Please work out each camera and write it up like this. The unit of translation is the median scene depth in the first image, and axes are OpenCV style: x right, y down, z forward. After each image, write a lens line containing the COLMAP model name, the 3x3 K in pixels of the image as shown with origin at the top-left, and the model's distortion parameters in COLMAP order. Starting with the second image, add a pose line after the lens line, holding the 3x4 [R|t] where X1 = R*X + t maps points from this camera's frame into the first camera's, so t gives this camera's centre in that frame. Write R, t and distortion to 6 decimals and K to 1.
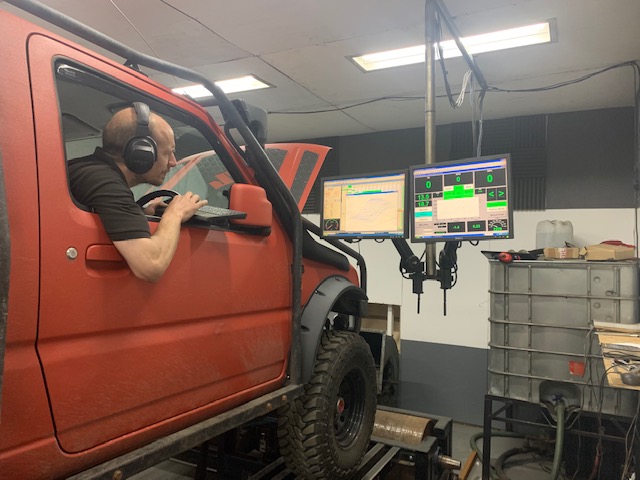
lens RADIAL K [[499.1, 0, 320.0], [0, 499.1, 240.0], [0, 0, 1]] dist [0.003999, 0.001136]
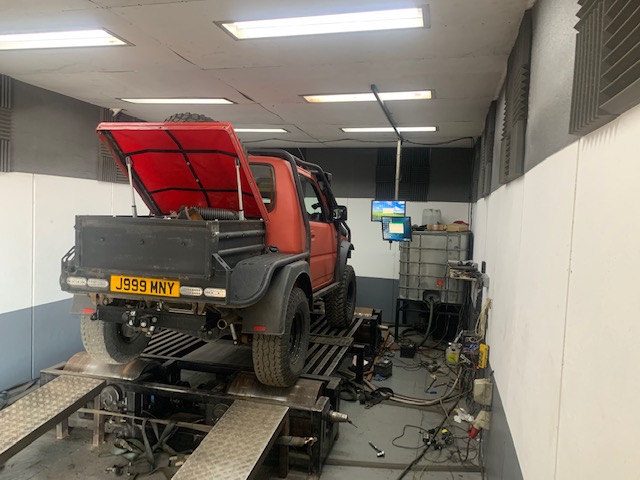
lens RADIAL K [[499.1, 0, 320.0], [0, 499.1, 240.0], [0, 0, 1]] dist [0.003999, 0.001136]
pose [[0.969376, 0.007521, 0.245465, -0.464317], [-0.027758, 0.996481, 0.079088, -0.070699], [-0.244007, -0.083480, 0.966174, -0.839818]]
